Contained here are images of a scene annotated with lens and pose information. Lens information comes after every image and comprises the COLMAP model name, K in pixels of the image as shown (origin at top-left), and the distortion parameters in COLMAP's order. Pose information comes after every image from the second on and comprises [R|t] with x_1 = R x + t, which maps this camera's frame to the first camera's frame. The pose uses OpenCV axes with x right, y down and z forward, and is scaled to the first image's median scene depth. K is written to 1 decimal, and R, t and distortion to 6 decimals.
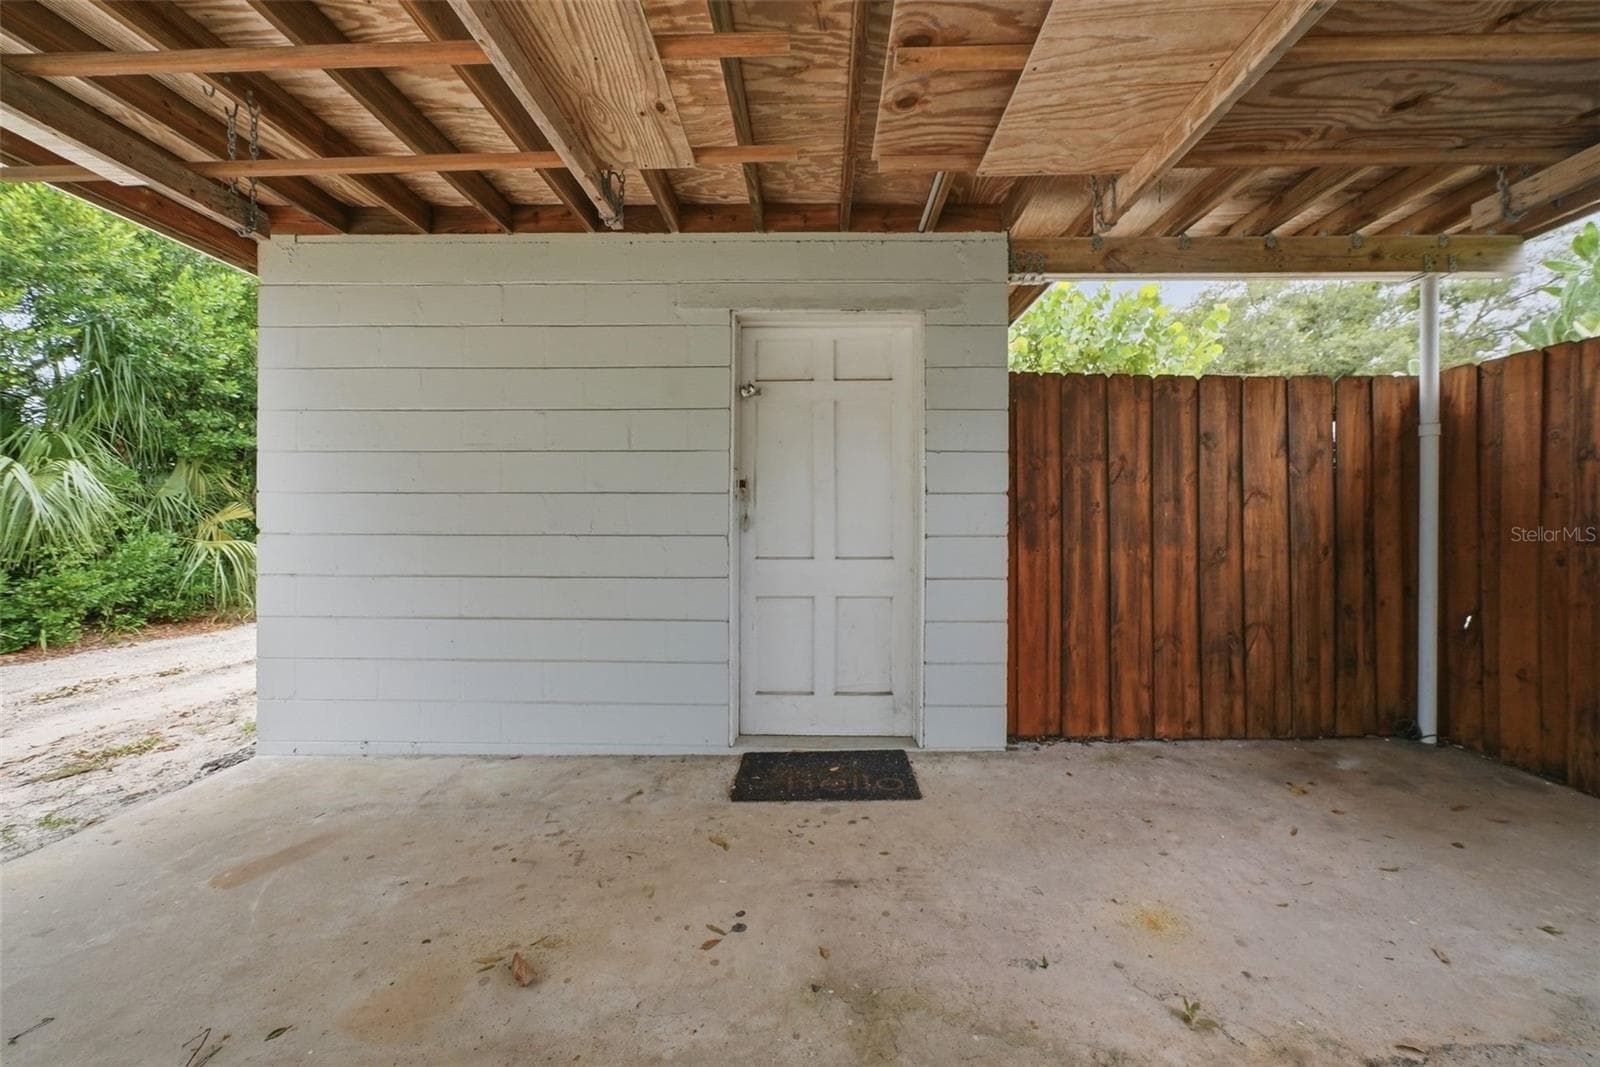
lens RADIAL K [[614.9, 0, 800.0], [0, 614.9, 533.5], [0, 0, 1]] dist [-0.000490, -0.000001]
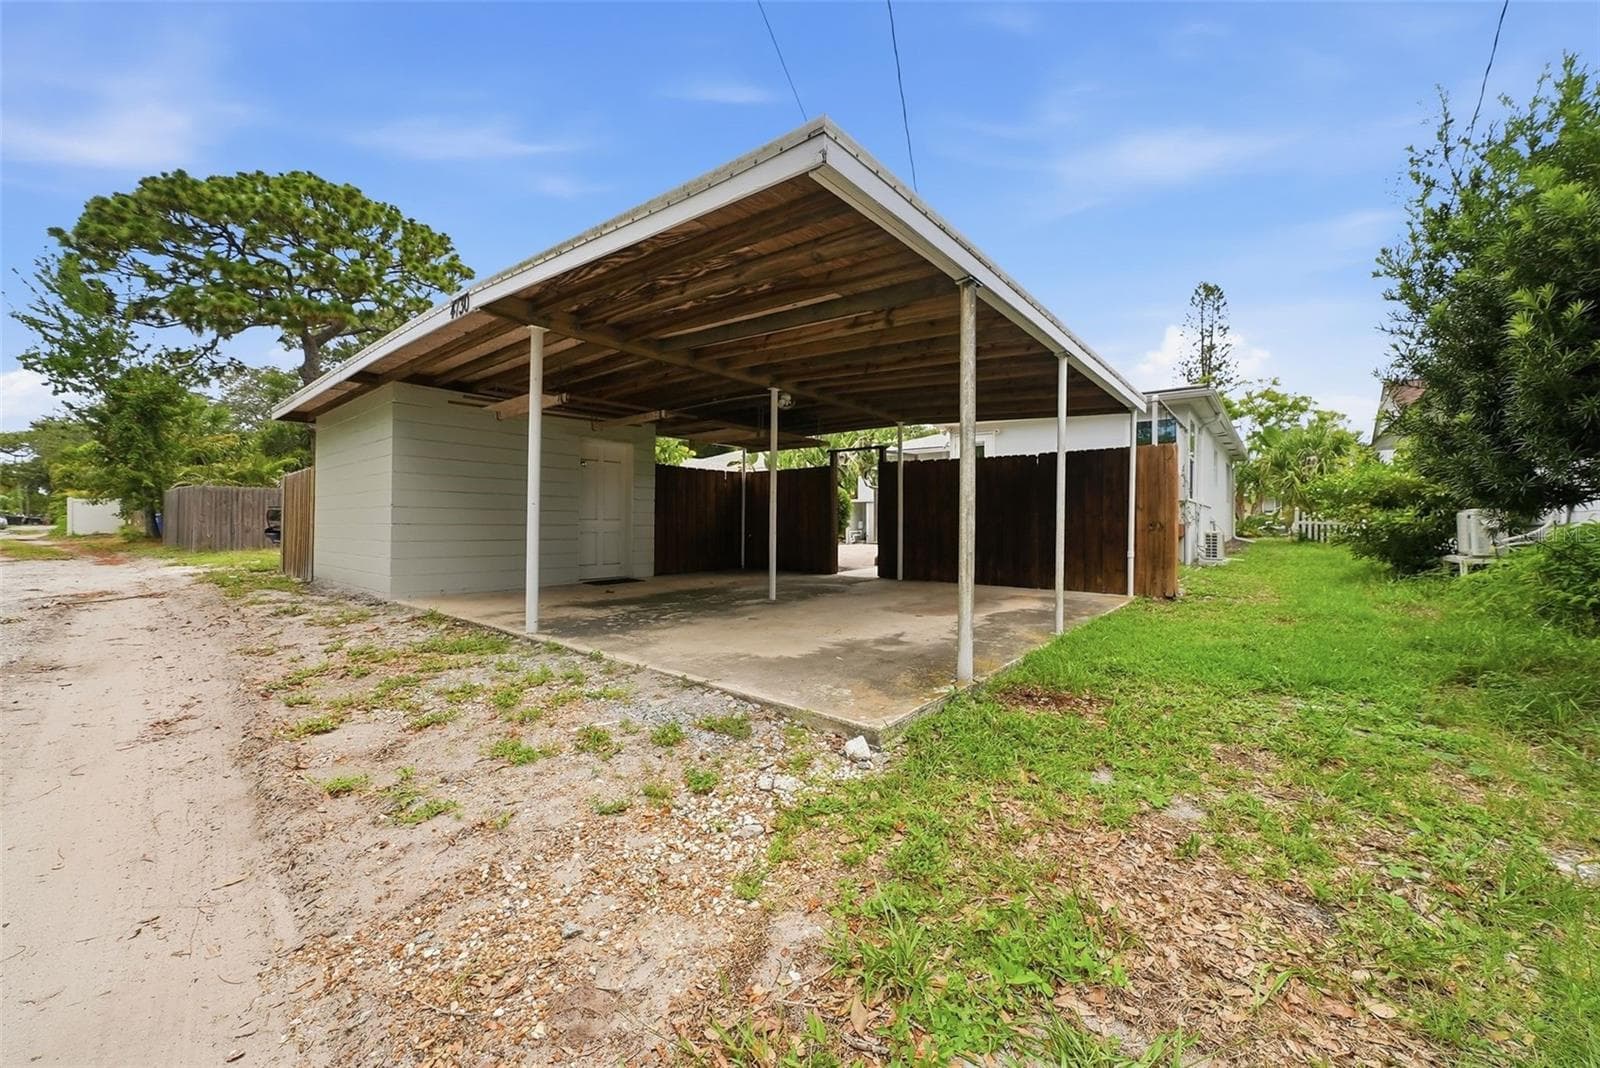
lens RADIAL K [[614.9, 0, 800.0], [0, 614.9, 534.0], [0, 0, 1]] dist [-0.000490, -0.000001]
pose [[0.646794, -0.012472, 0.762563, -1.706313], [0.007307, 0.999922, 0.010157, 0.093118], [-0.762630, -0.000998, 0.646834, -1.787036]]
